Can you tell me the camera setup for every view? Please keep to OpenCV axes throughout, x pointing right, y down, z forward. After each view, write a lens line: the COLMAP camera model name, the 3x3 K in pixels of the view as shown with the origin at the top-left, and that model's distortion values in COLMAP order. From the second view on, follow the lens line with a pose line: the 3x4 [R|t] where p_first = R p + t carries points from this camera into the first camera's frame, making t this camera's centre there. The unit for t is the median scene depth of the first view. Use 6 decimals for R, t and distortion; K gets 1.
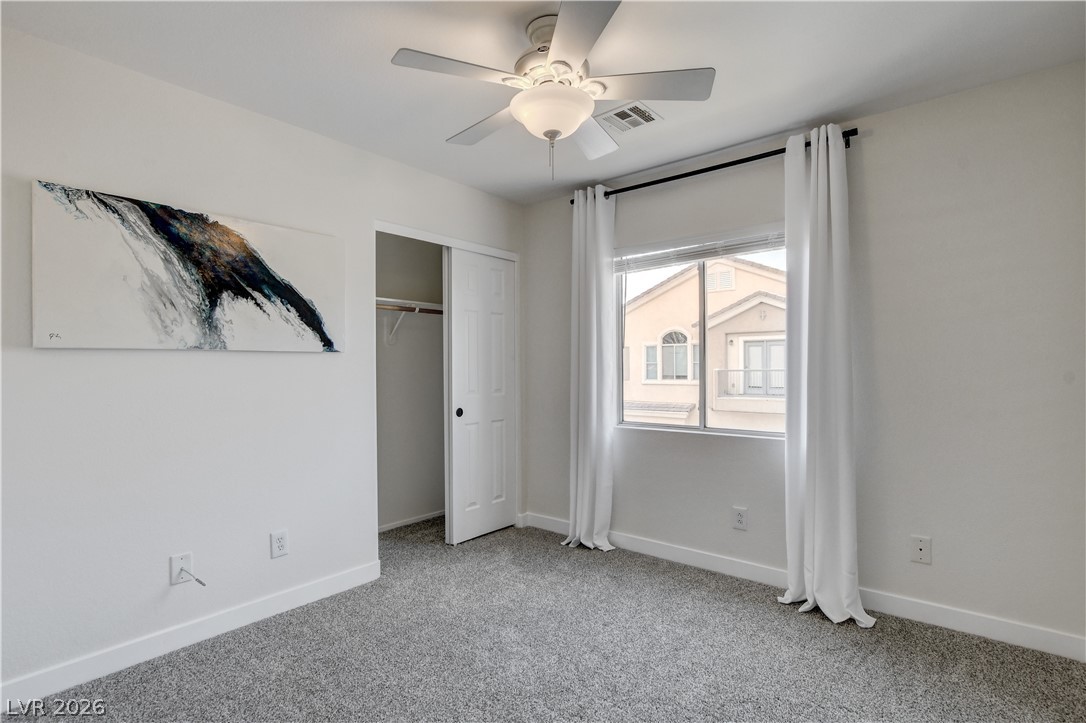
lens RADIAL K [[533.4, 0, 542.3], [0, 533.4, 366.5], [0, 0, 1]] dist [-0.020772, -0.000003]
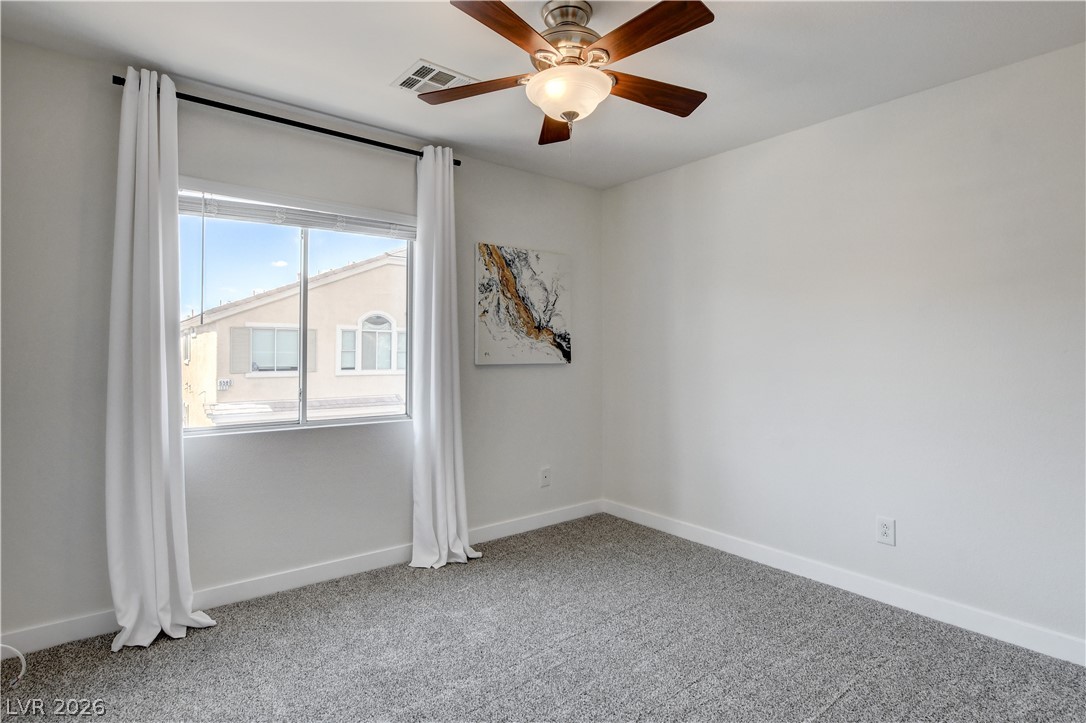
lens RADIAL K [[521.9, 0, 544.6], [0, 521.9, 352.3], [0, 0, 1]] dist [-0.030361, 0.000987]
pose [[0.227173, -0.008114, 0.973821, -0.519530], [-0.018729, 0.999744, 0.012700, -0.019987], [-0.973674, -0.021124, 0.226962, 0.505208]]
